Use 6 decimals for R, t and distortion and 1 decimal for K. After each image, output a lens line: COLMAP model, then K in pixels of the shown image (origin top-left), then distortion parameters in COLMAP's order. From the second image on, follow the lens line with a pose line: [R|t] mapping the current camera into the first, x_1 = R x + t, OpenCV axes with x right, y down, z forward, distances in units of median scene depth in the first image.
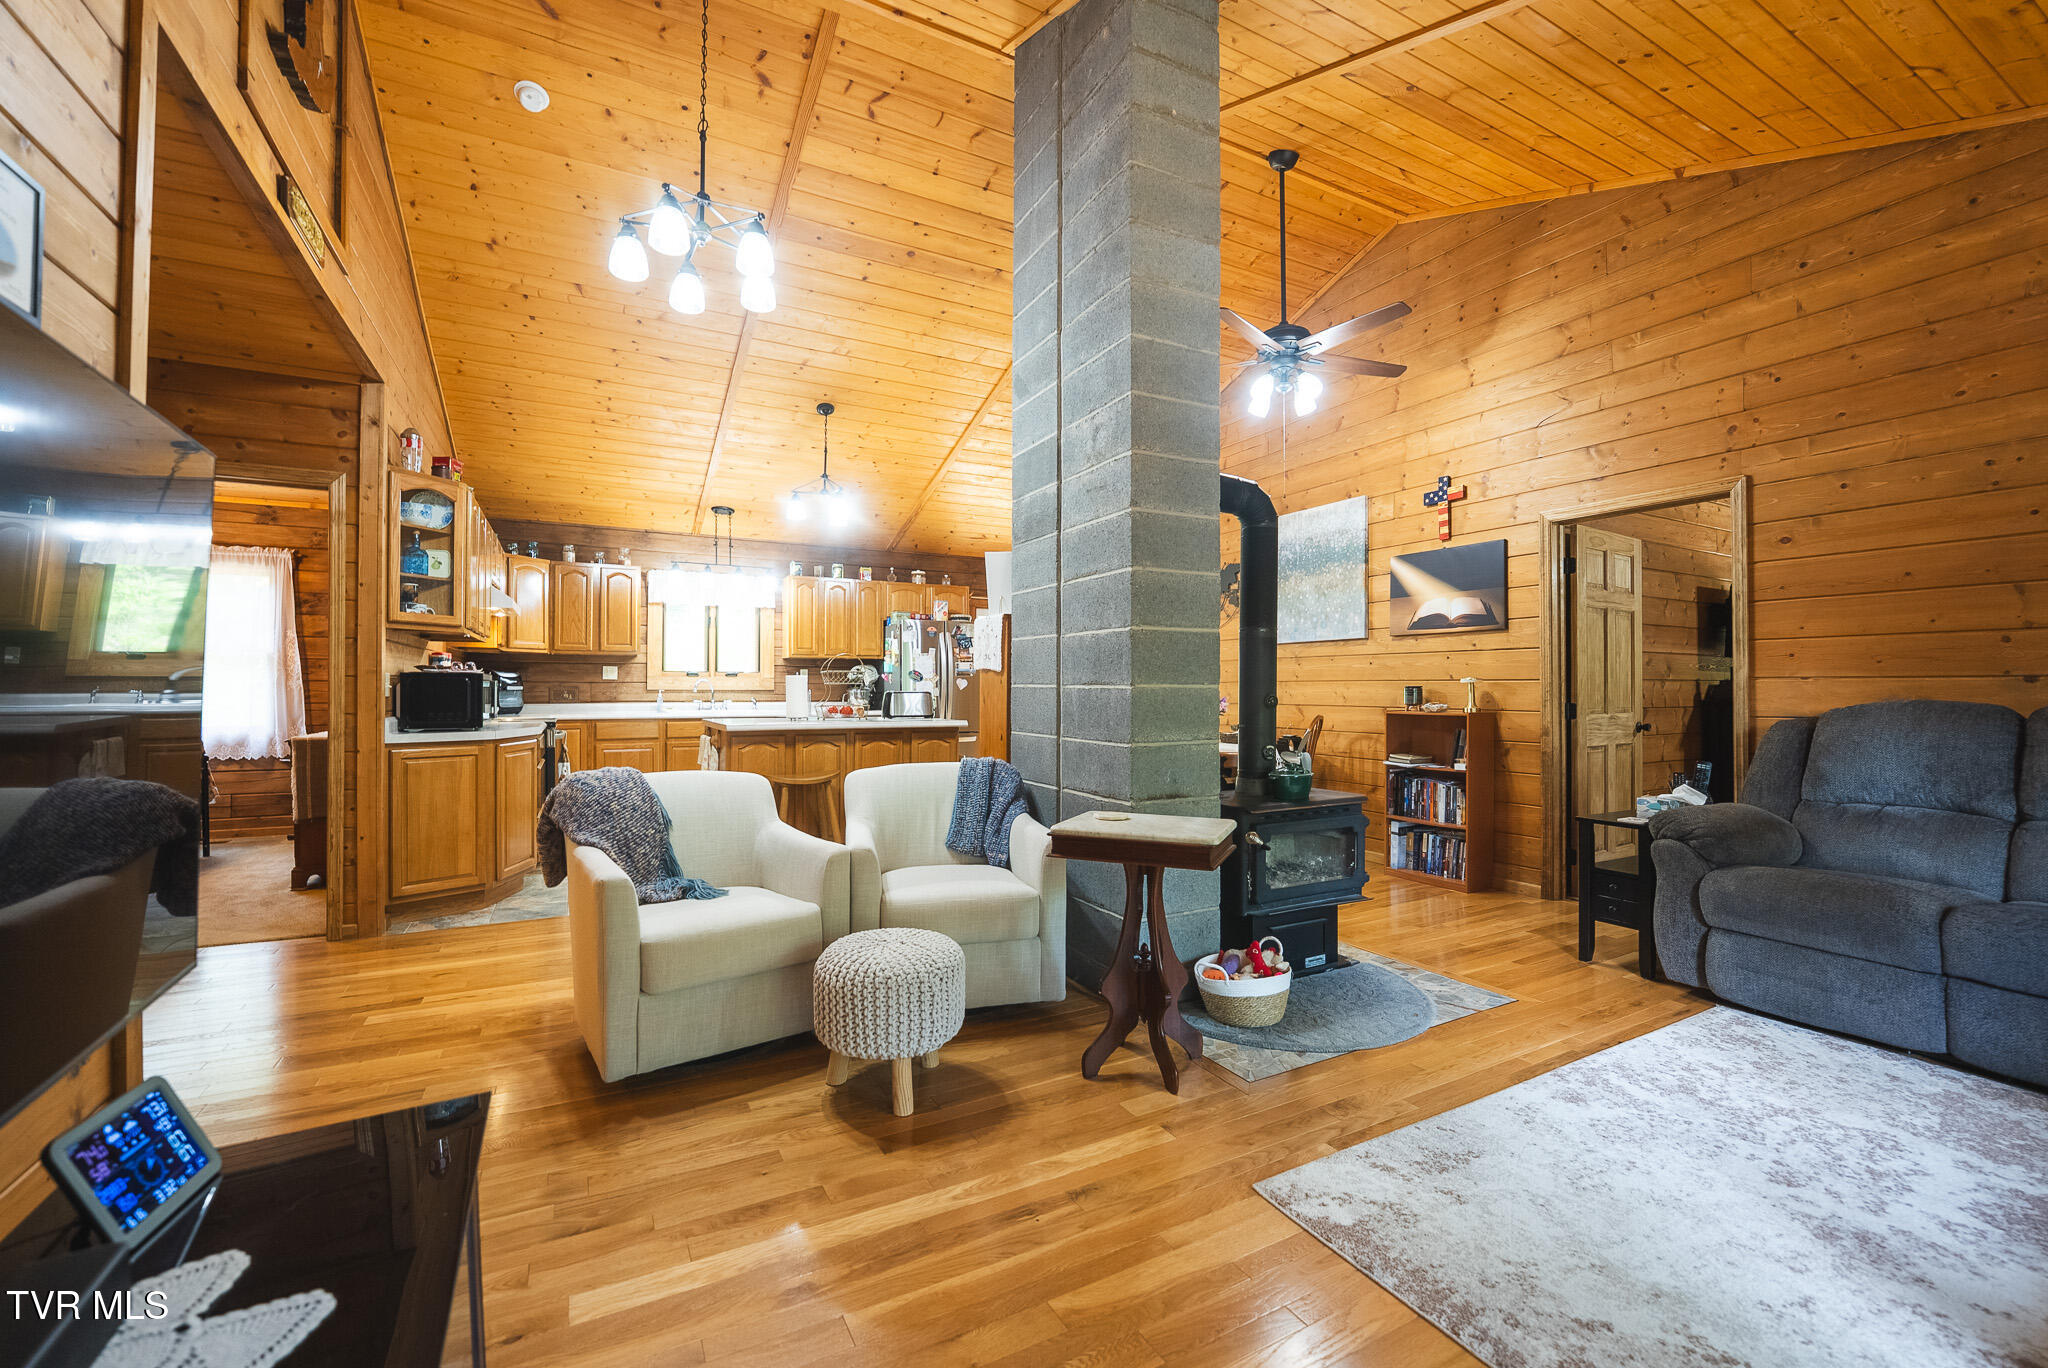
lens RADIAL K [[842.3, 0, 1038.2], [0, 842.3, 687.1], [0, 0, 1]] dist [-0.028186, 0.004062]
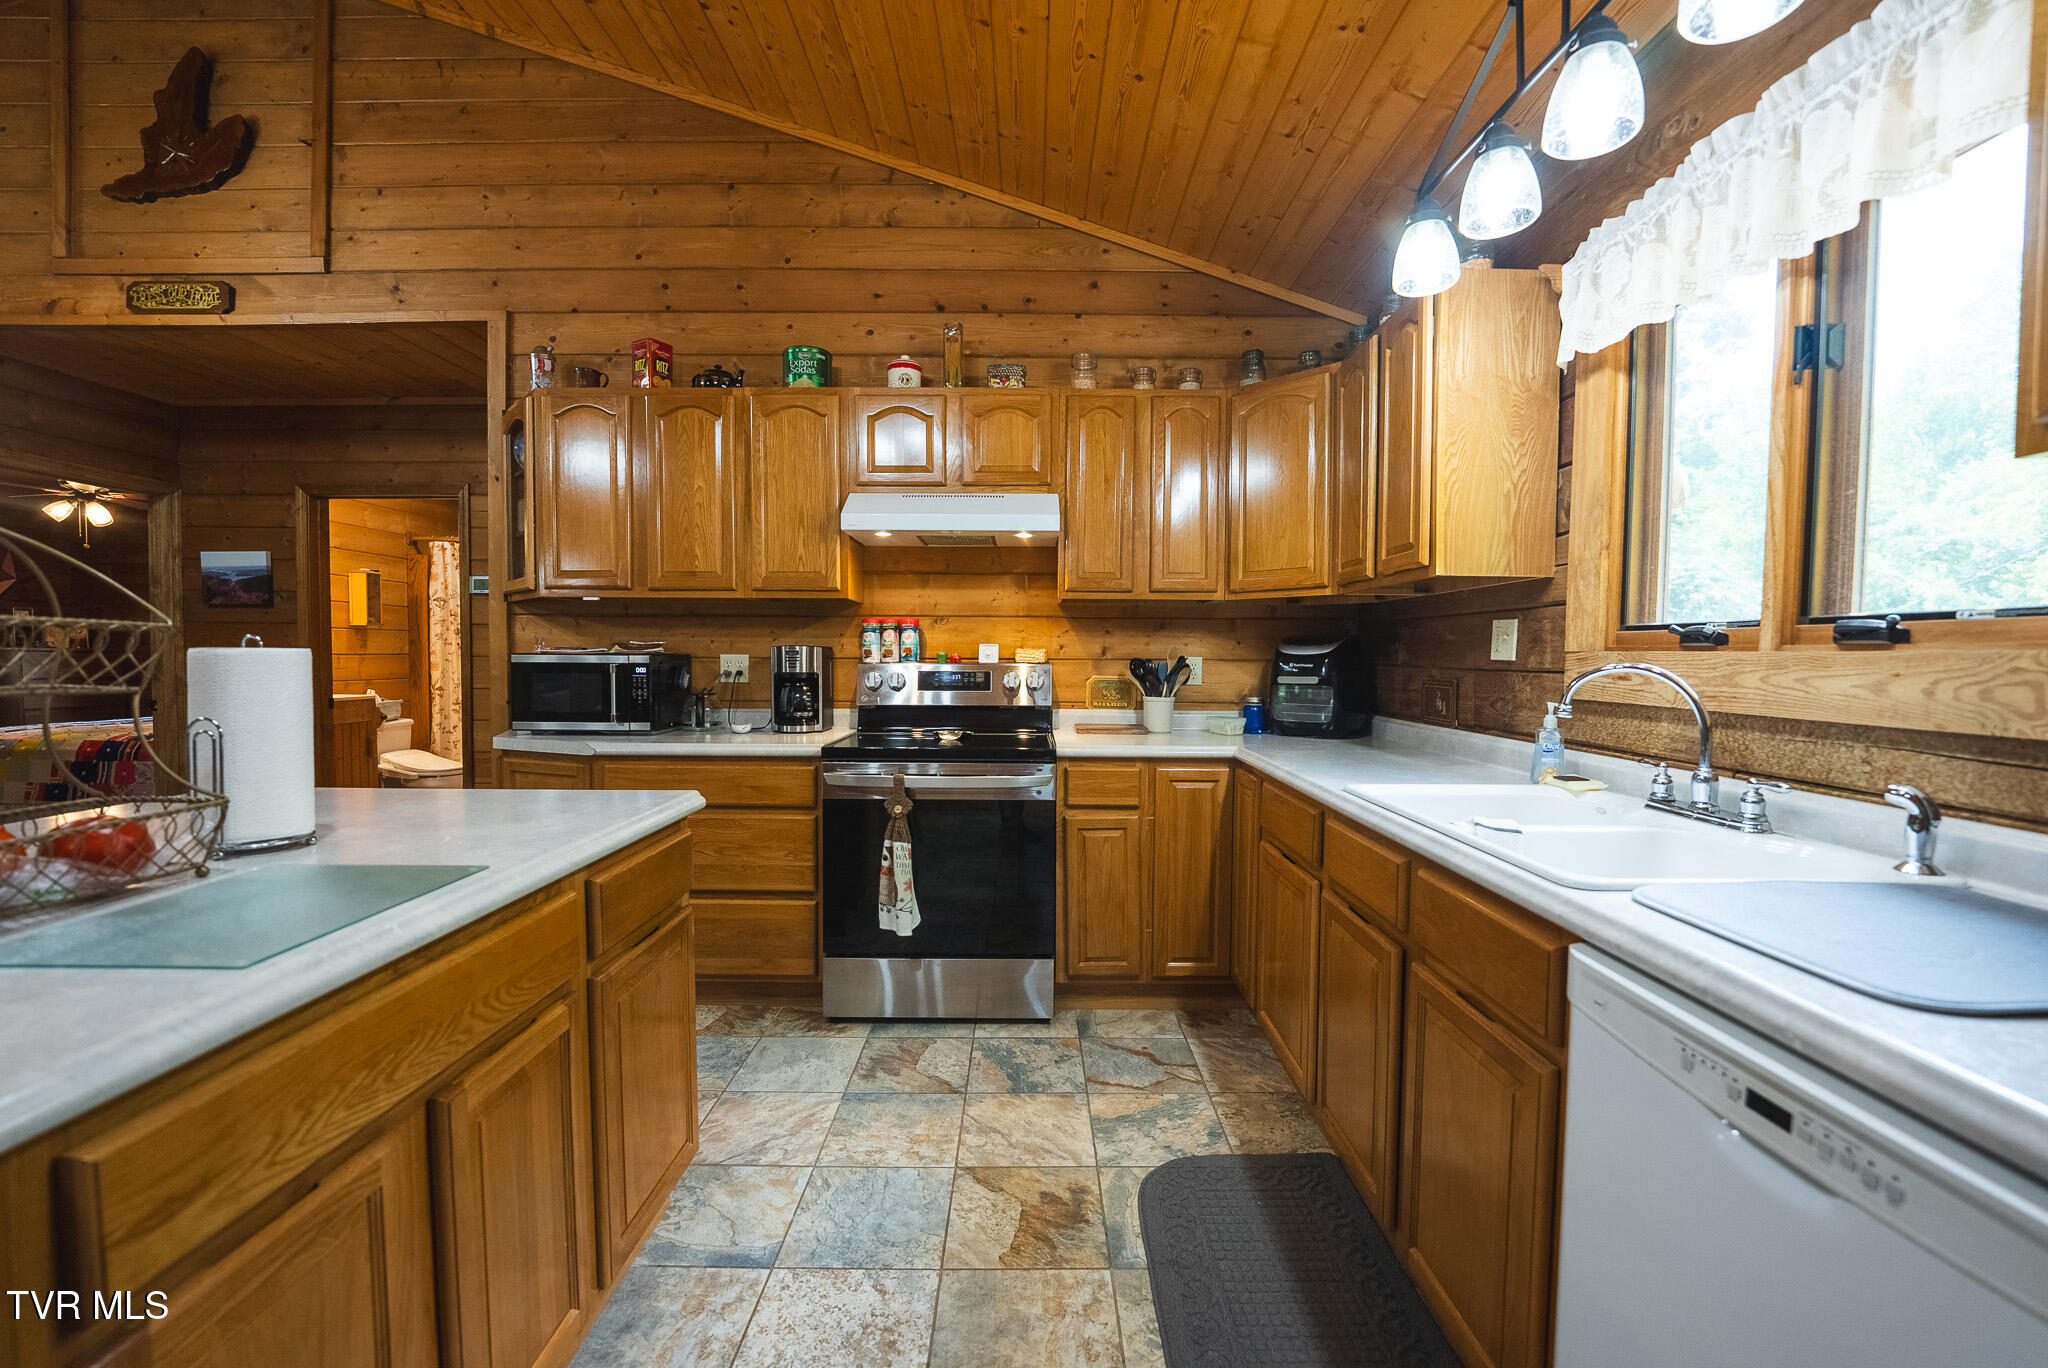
lens RADIAL K [[842.3, 0, 1029.4], [0, 842.3, 689.0], [0, 0, 1]] dist [-0.028186, 0.004062]
pose [[-0.484800, 0.030076, -0.874108, -0.158215], [-0.006594, 0.999255, 0.038039, -0.009533], [0.874600, 0.024205, -0.484240, 1.043739]]
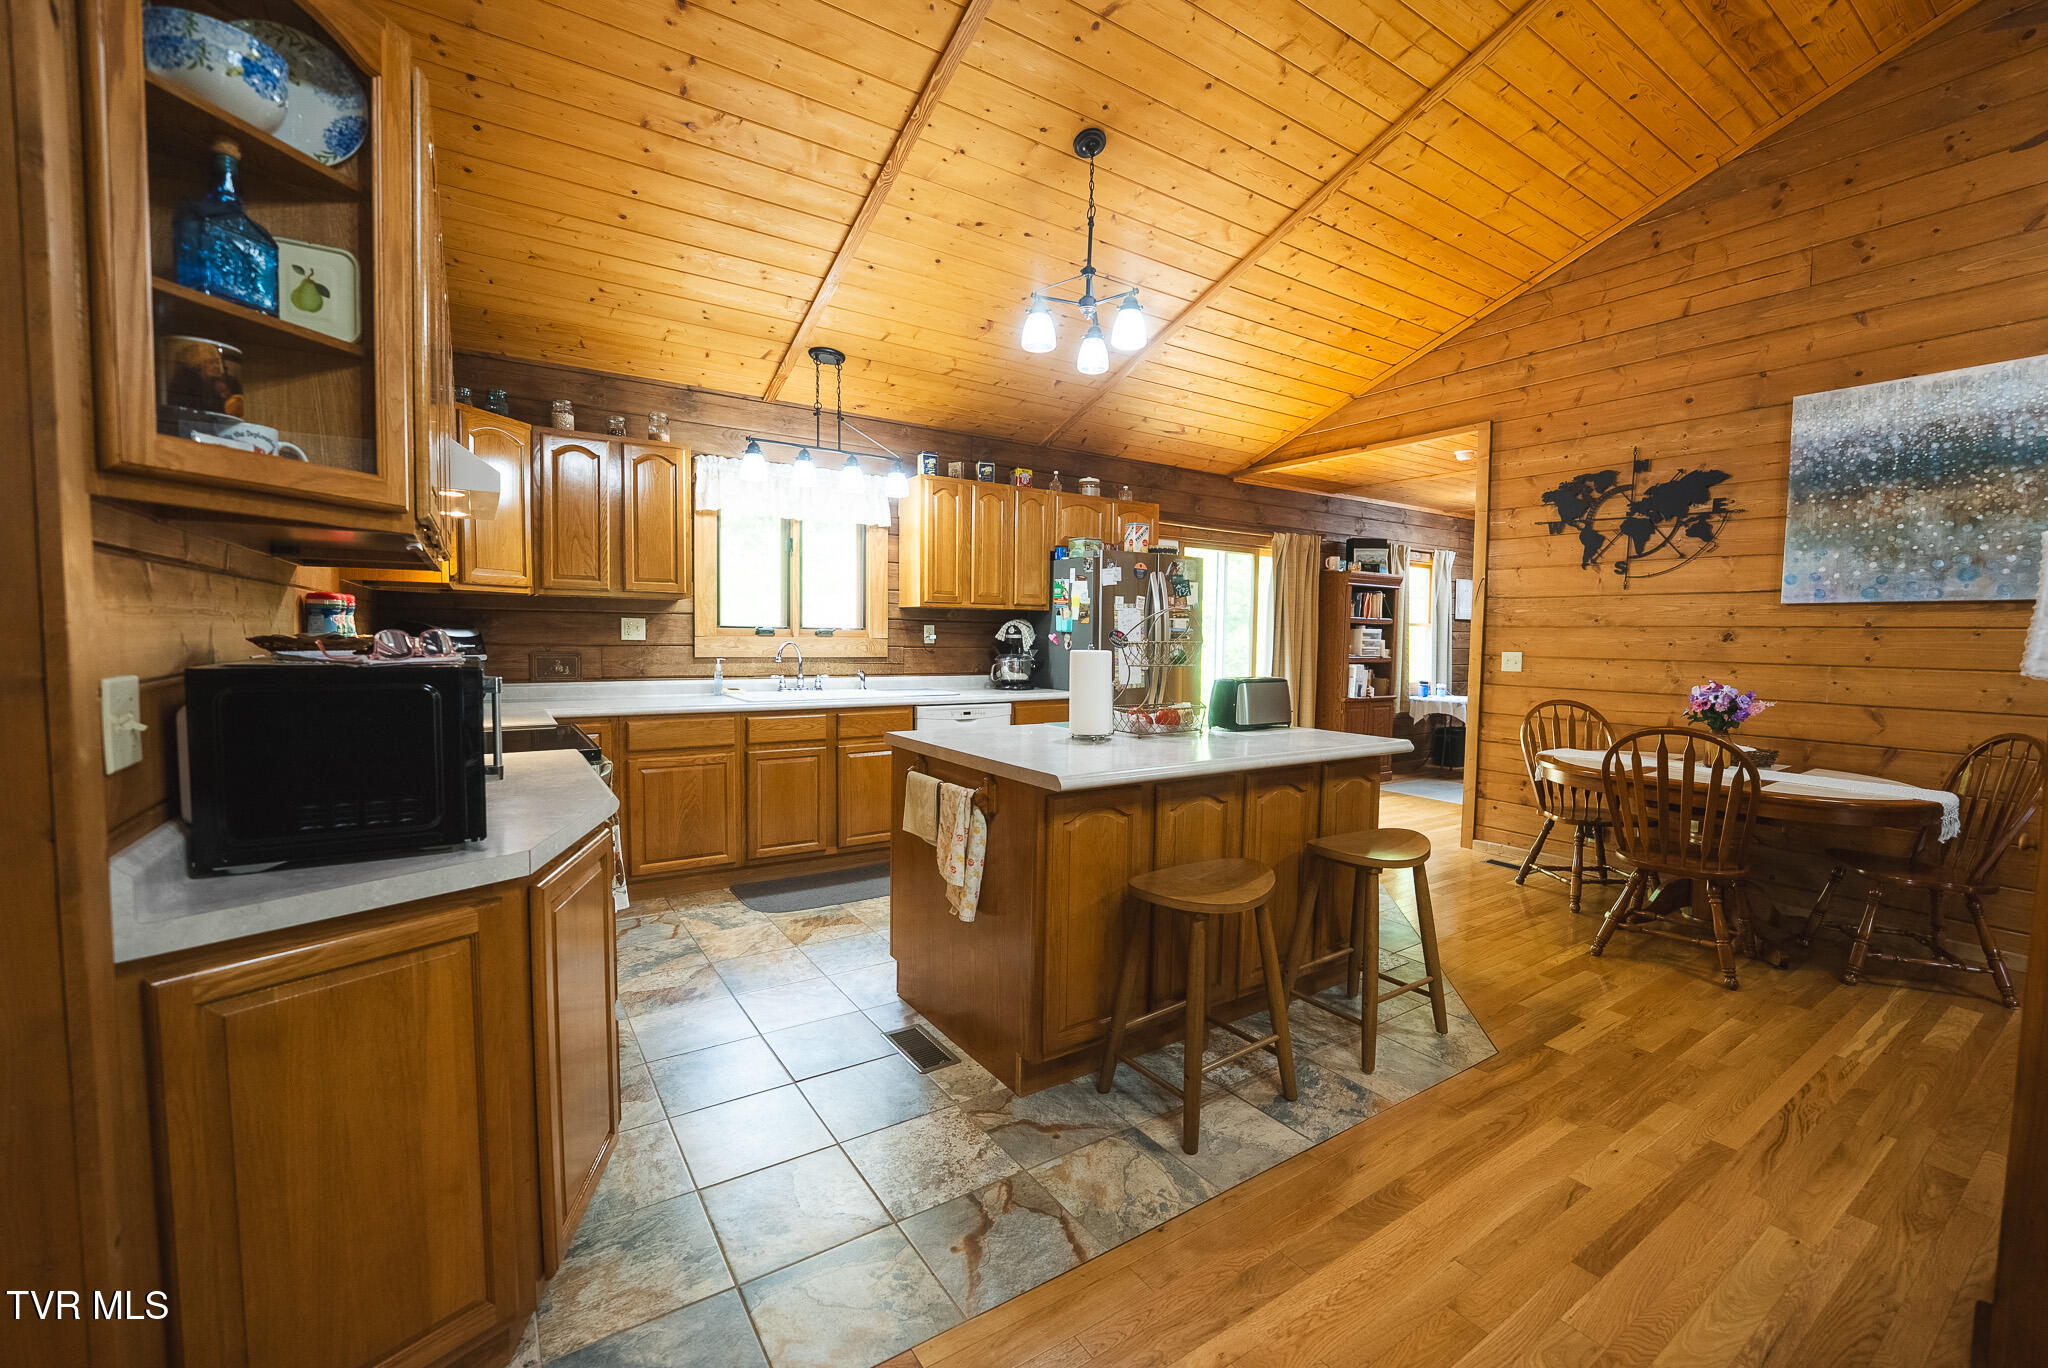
lens RADIAL K [[842.3, 0, 1033.5], [0, 842.3, 686.6], [0, 0, 1]] dist [-0.028186, 0.004062]
pose [[0.996224, 0.008346, 0.086416, -0.295423], [-0.014009, 0.997778, 0.065140, -0.019789], [-0.085680, -0.066105, 0.994127, 0.406731]]
